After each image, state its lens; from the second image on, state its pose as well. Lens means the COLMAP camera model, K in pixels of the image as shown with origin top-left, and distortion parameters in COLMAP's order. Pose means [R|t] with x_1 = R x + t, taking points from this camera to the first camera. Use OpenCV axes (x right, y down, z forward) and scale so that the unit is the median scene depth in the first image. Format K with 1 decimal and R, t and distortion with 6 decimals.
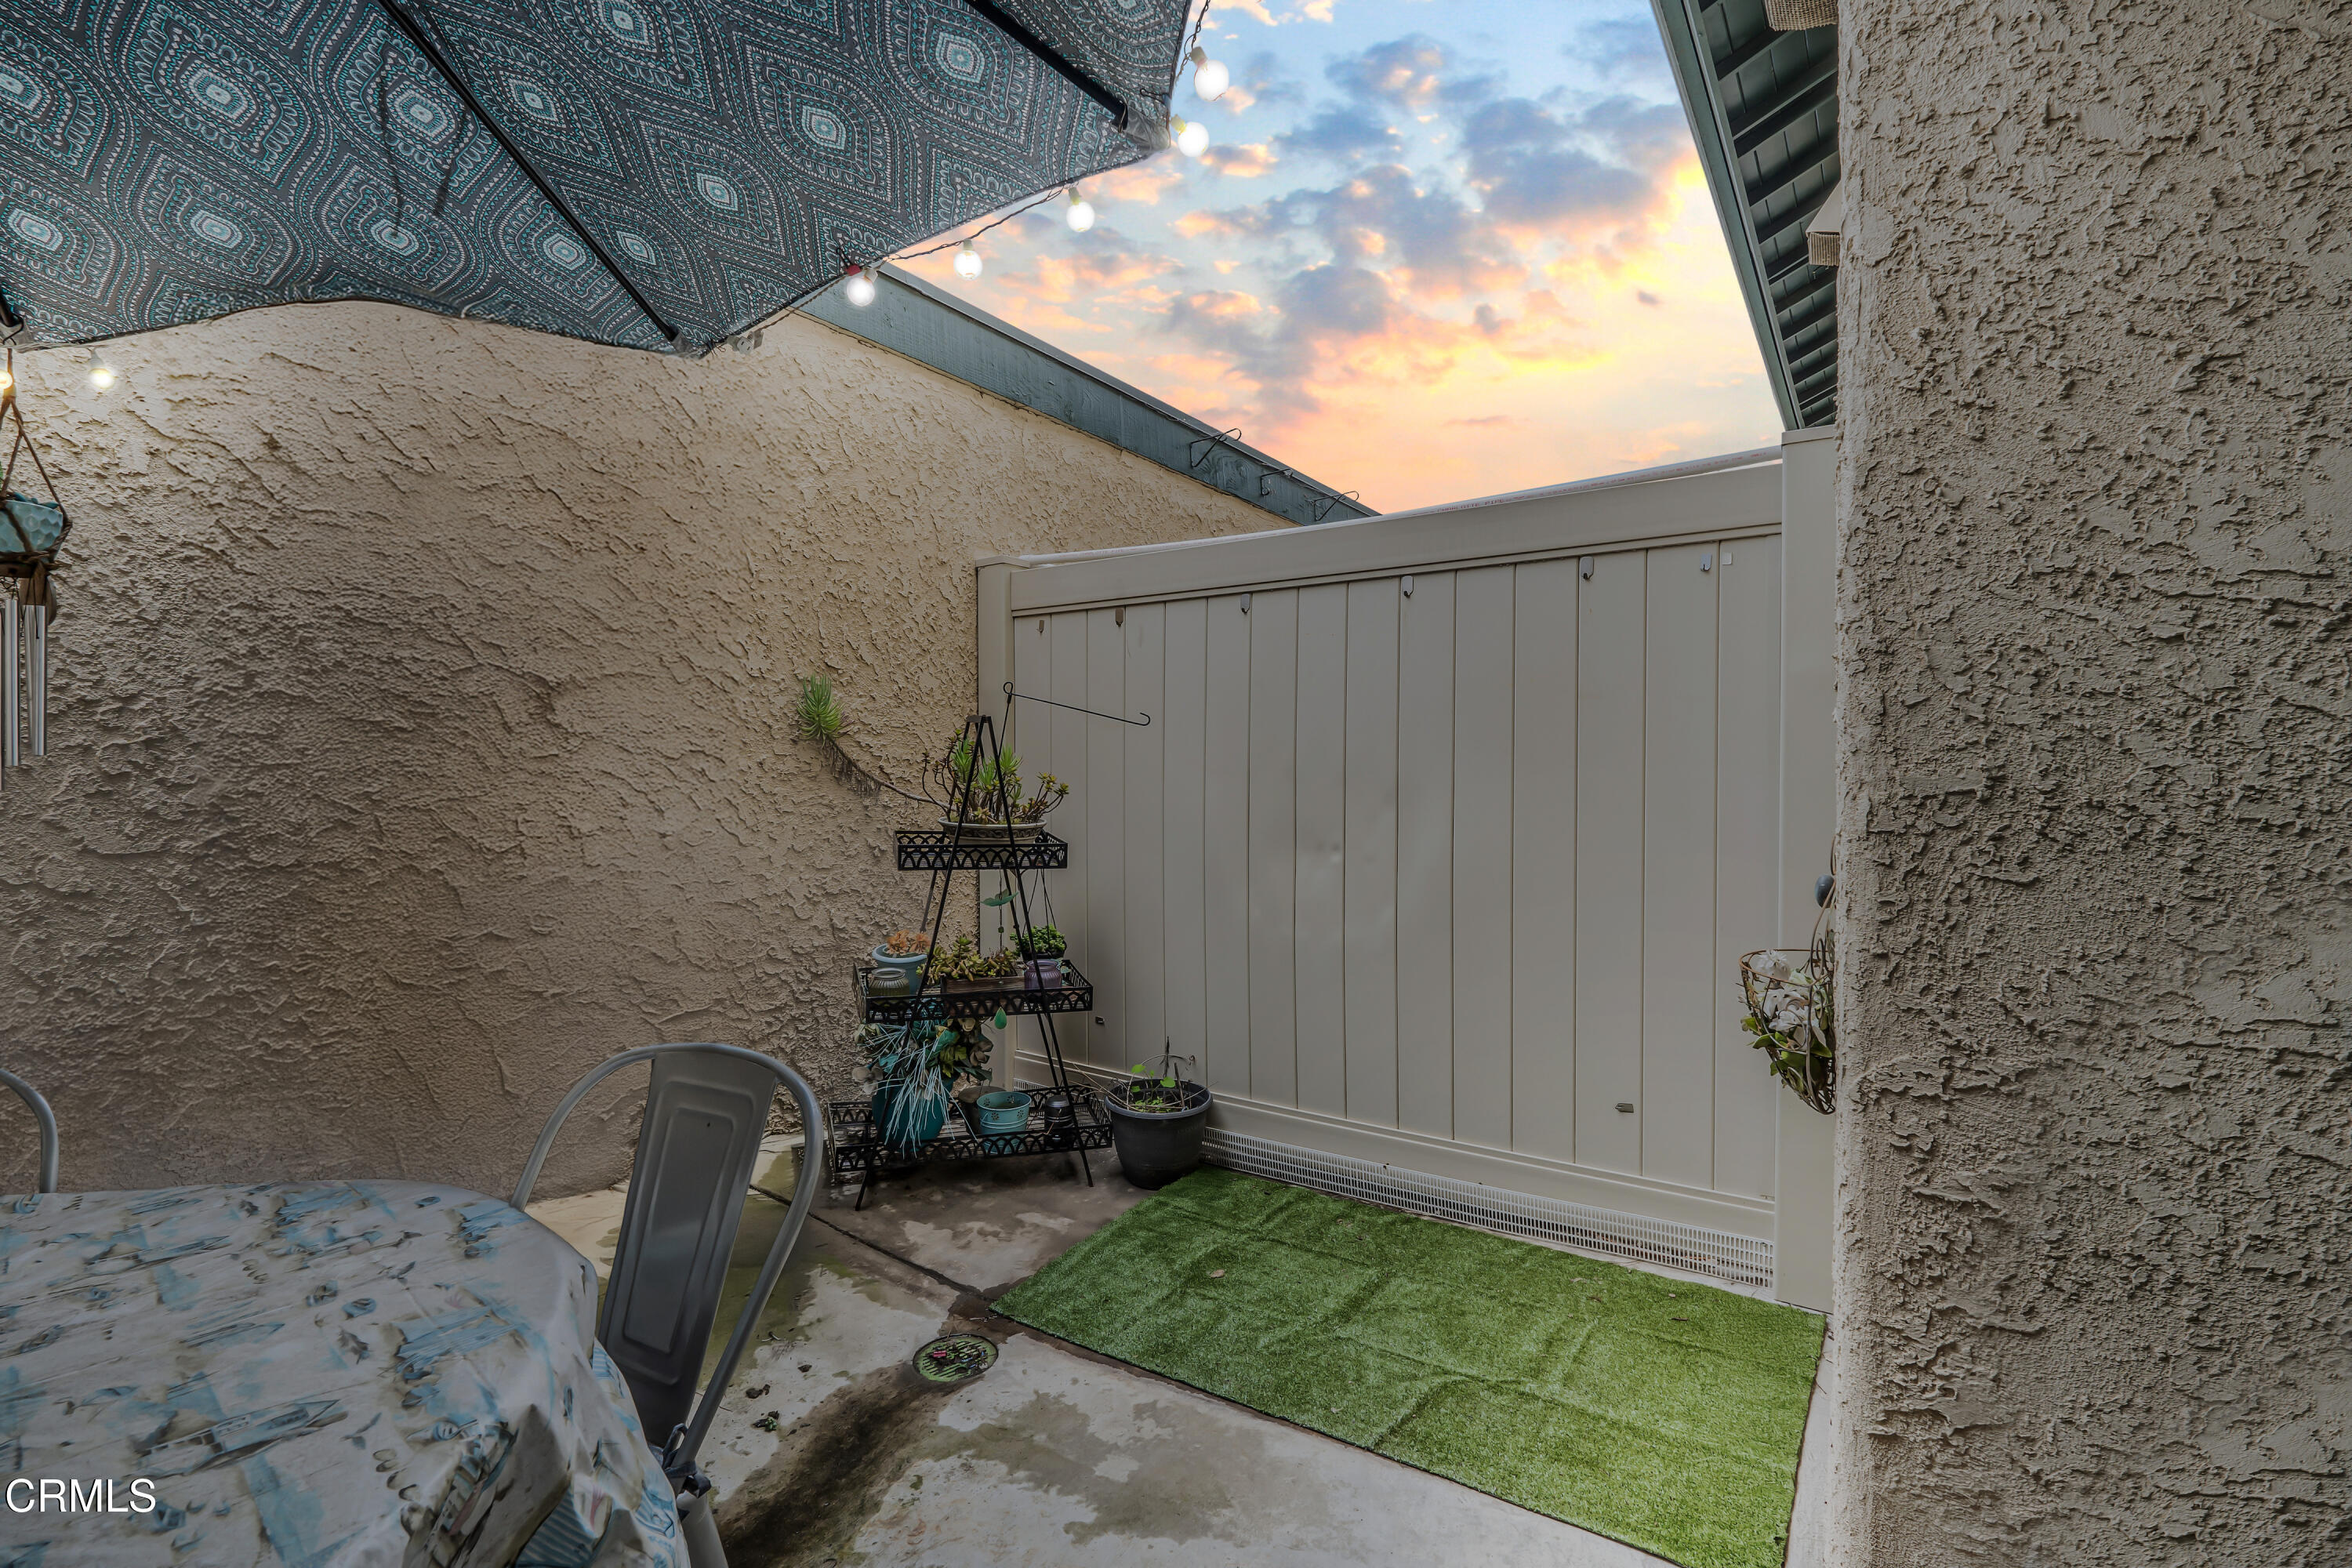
lens RADIAL K [[1061.9, 0, 1176.8], [0, 1061.9, 781.1], [0, 0, 1]] dist [0.000209, -0.000227]
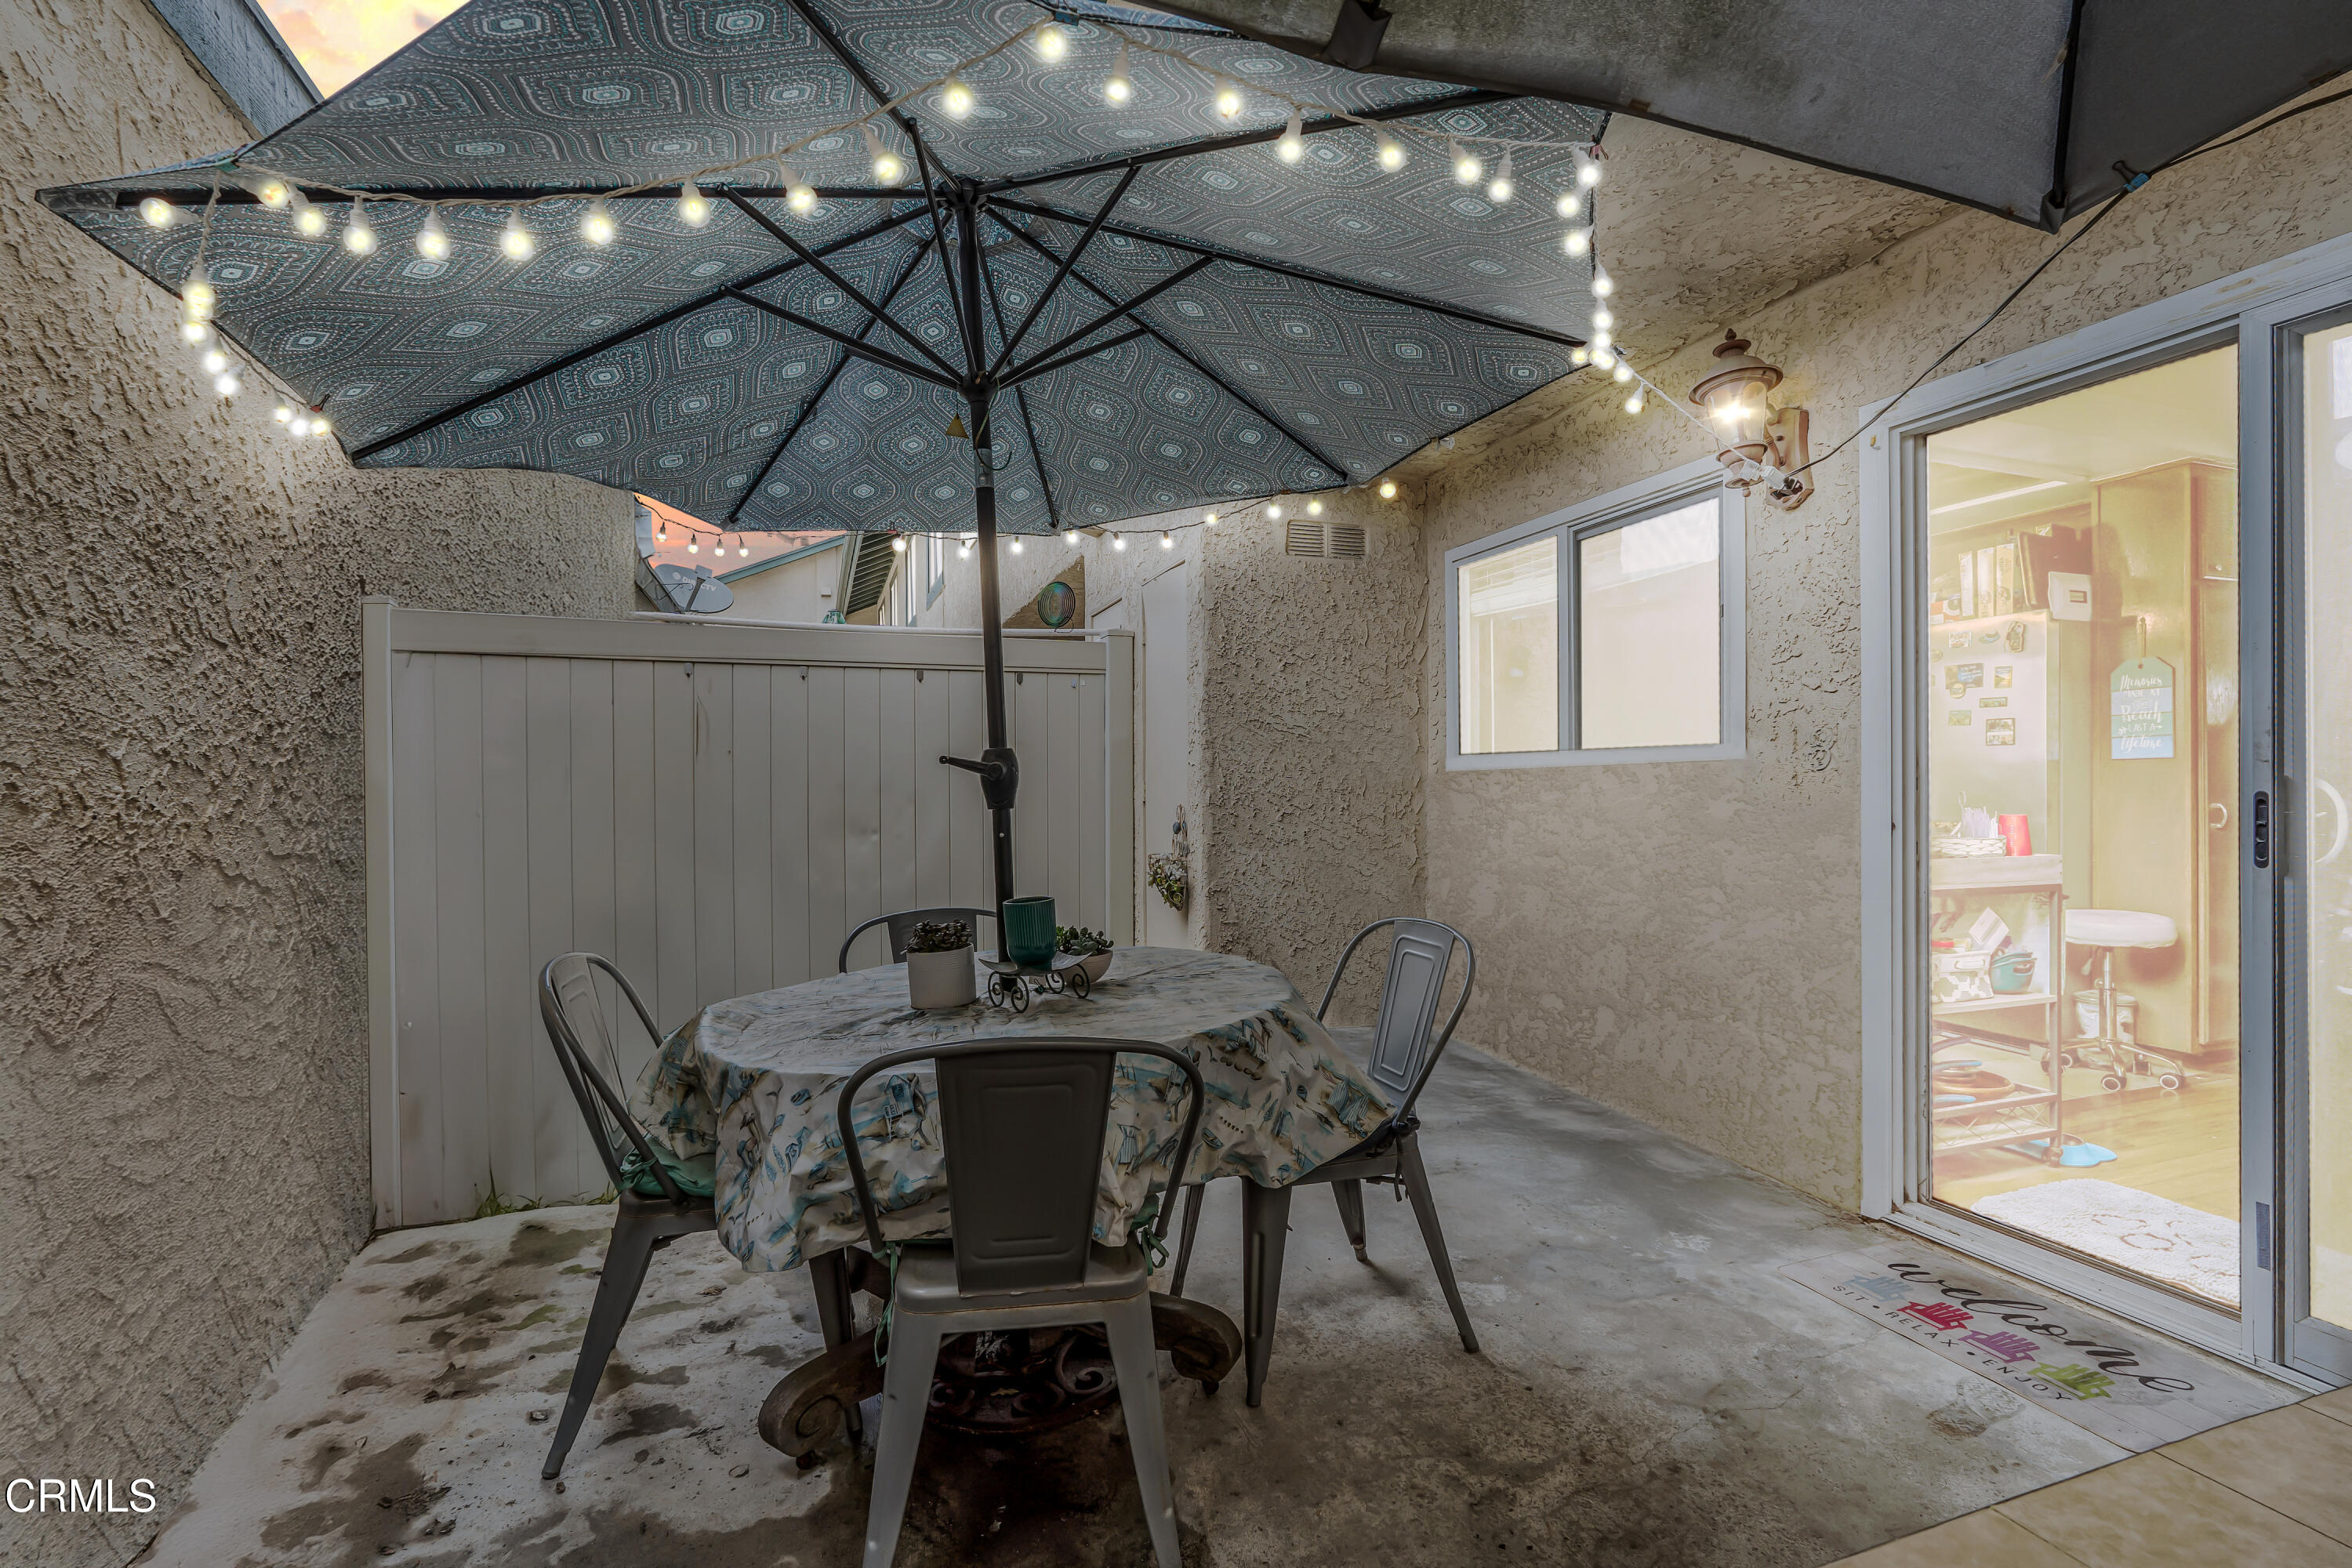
lens RADIAL K [[1061.9, 0, 1178.7], [0, 1061.9, 781.3], [0, 0, 1]] dist [0.000209, -0.000227]
pose [[0.593242, -0.006459, 0.804998, -1.706532], [0.011657, 0.999932, -0.000567, -0.013763], [-0.804940, 0.009720, 0.593277, -0.645330]]
